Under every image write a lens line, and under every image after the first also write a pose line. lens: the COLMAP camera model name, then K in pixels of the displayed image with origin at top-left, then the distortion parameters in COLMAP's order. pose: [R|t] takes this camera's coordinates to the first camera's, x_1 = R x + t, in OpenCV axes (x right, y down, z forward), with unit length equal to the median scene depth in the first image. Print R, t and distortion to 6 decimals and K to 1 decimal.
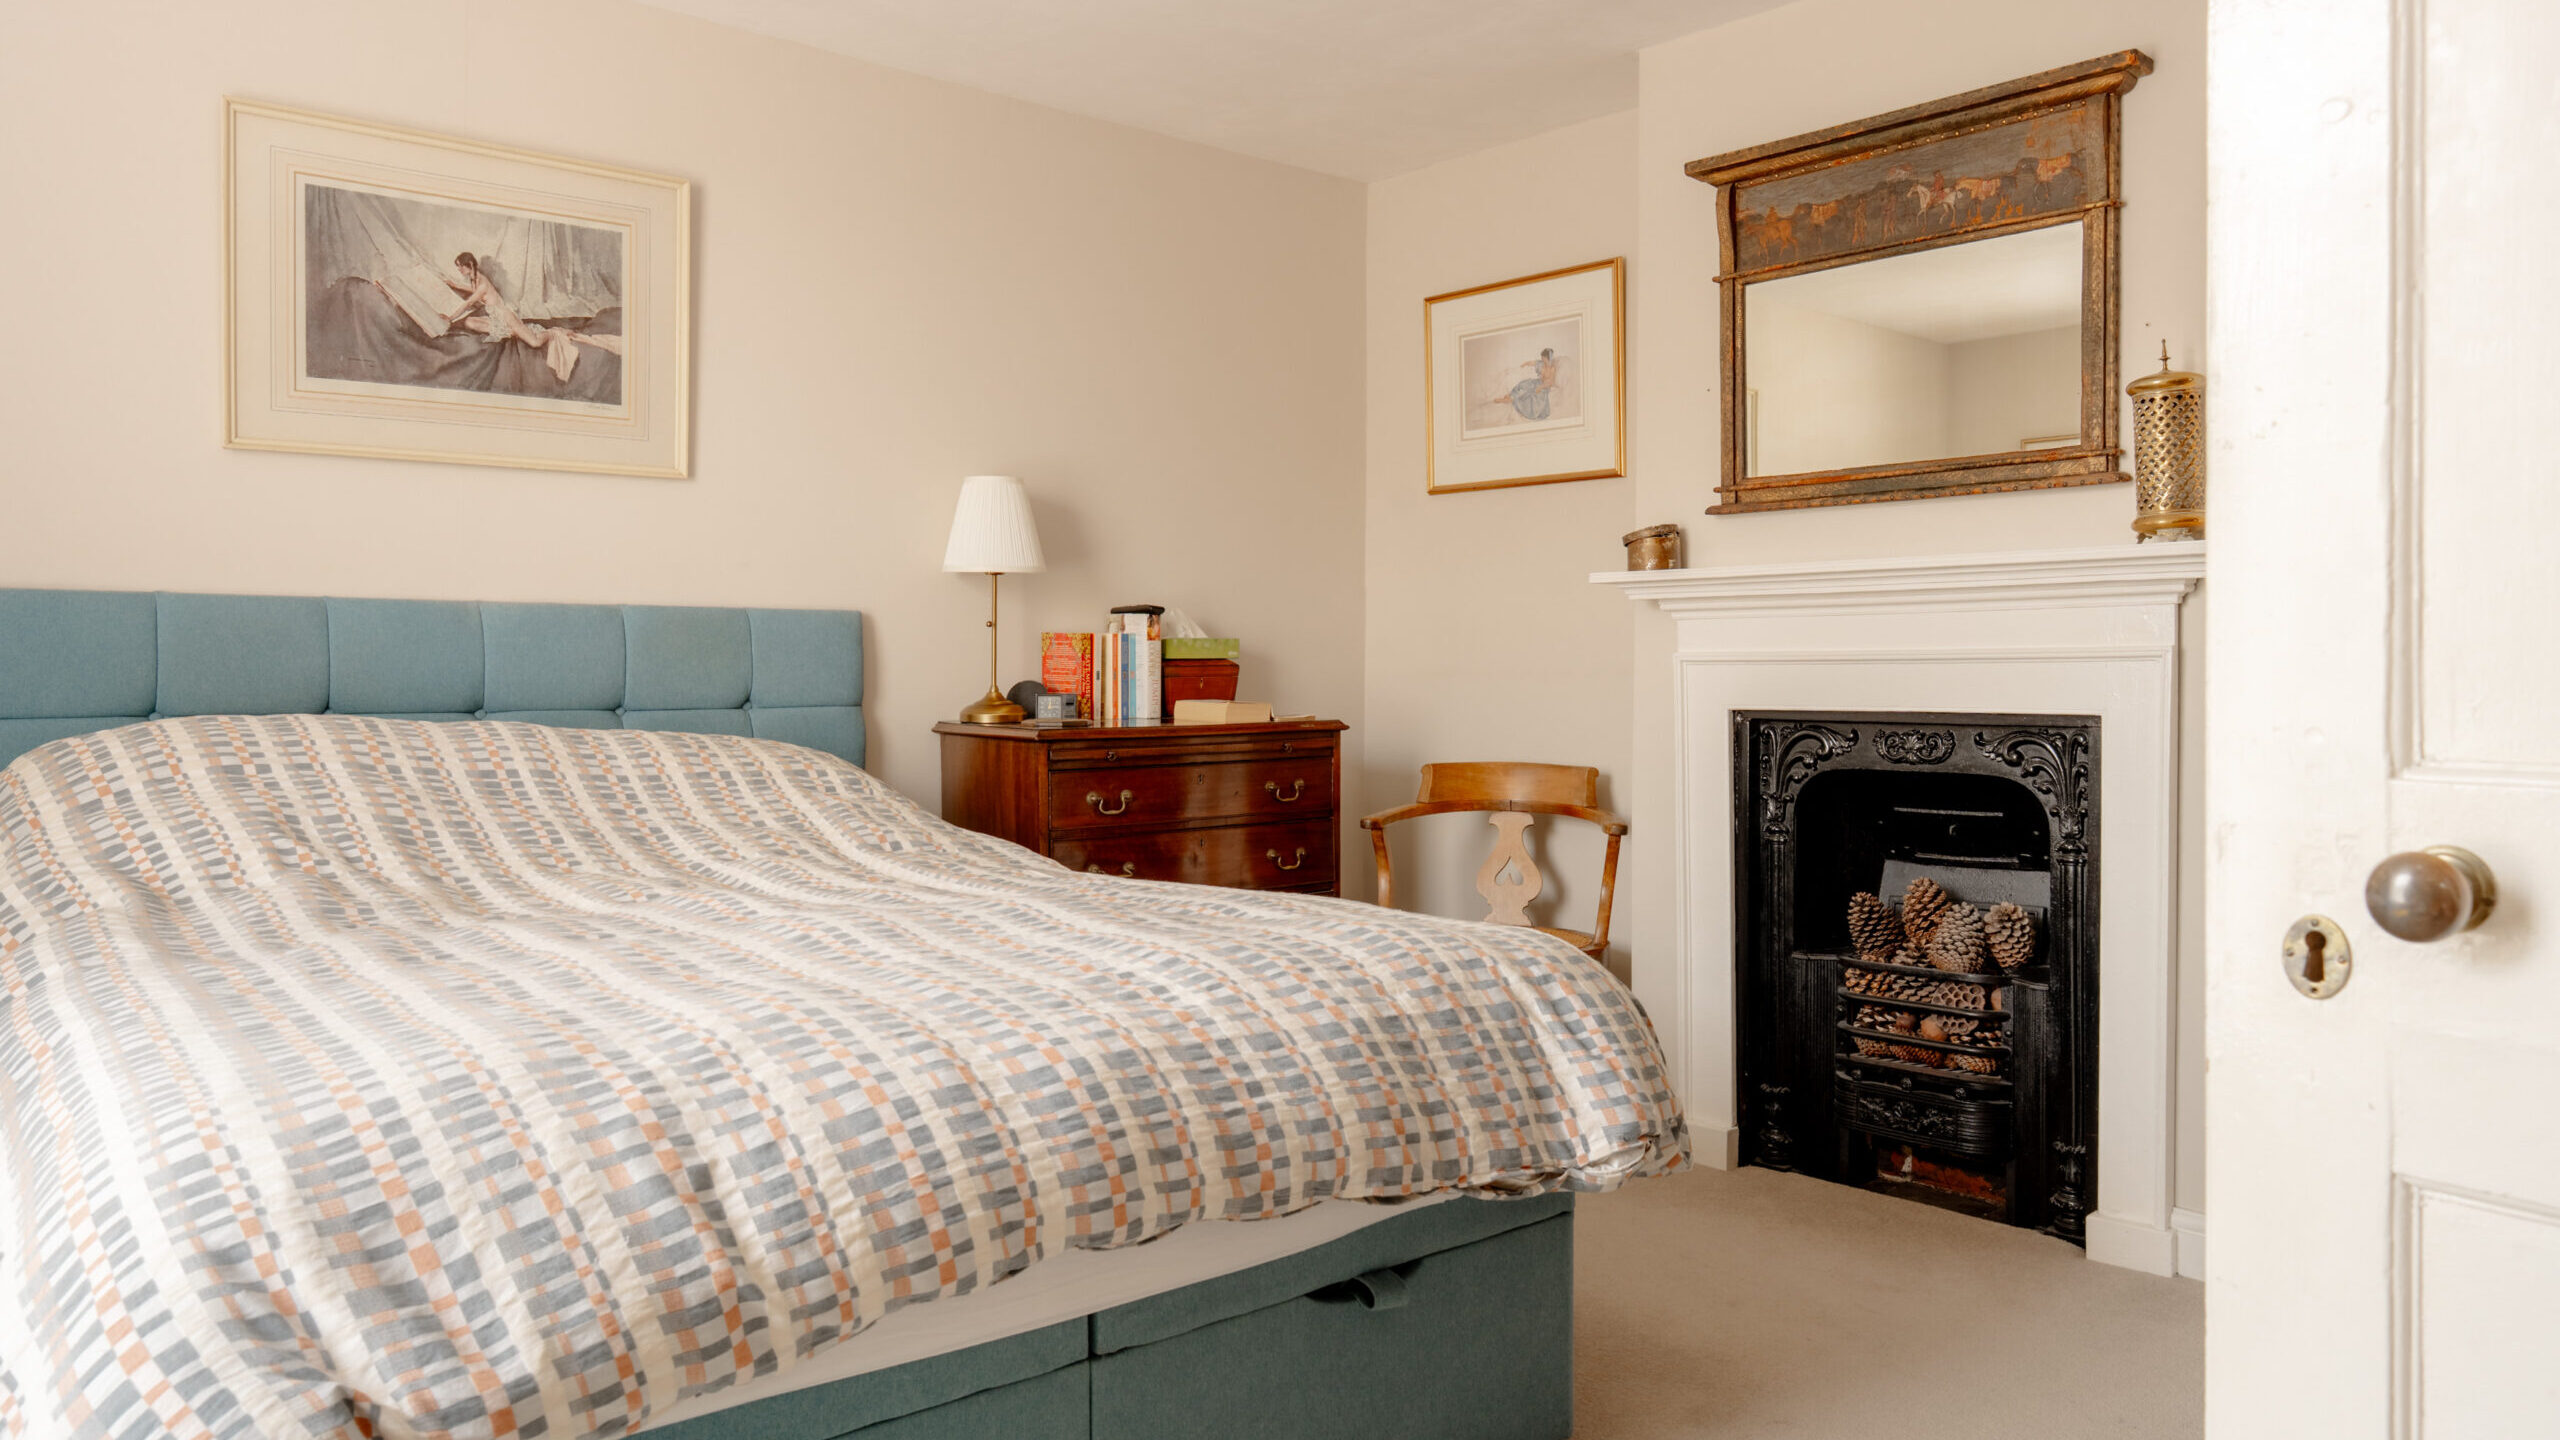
lens RADIAL K [[1730.9, 0, 1280.0], [0, 1730.9, 720.0], [0, 0, 1]] dist [-0.001698, 0.000519]
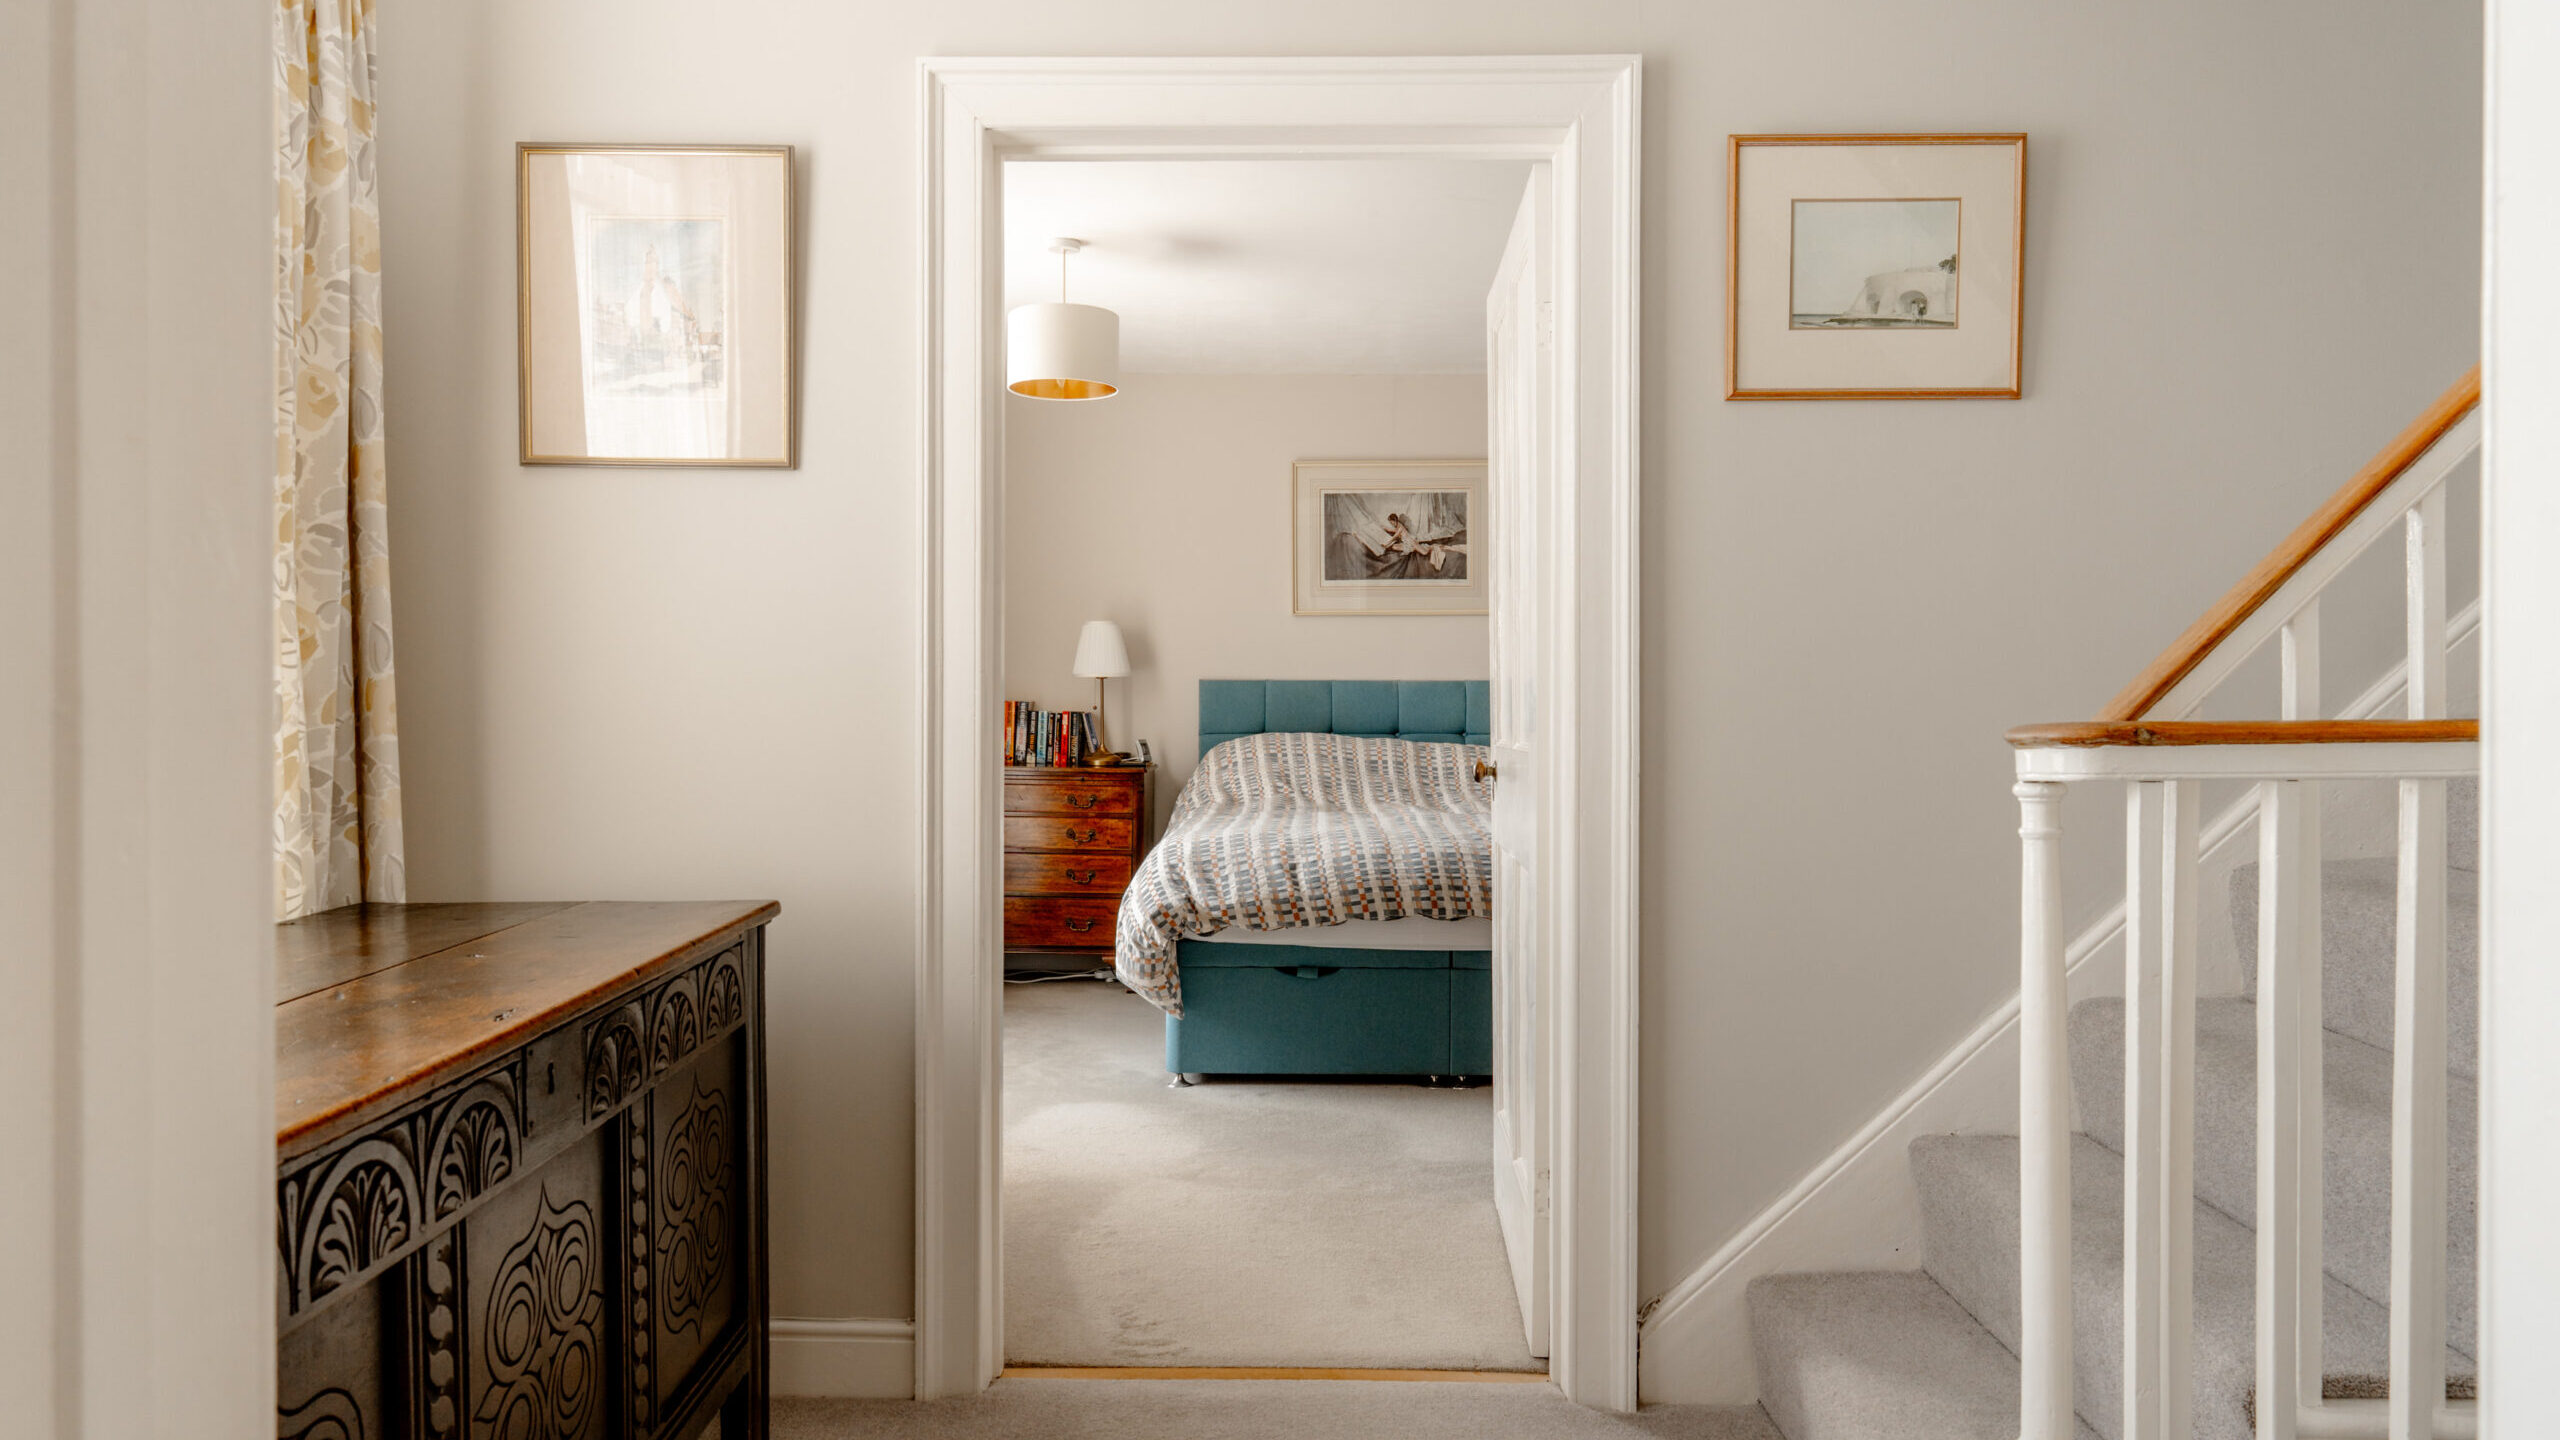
lens RADIAL K [[1730.9, 0, 1280.0], [0, 1730.9, 720.0], [0, 0, 1]] dist [-0.001698, 0.000519]
pose [[0.764430, 0.003681, -0.644697, 0.986295], [-0.018394, 0.999701, -0.016103, 0.018848], [0.644445, 0.024168, 0.764269, -0.865835]]
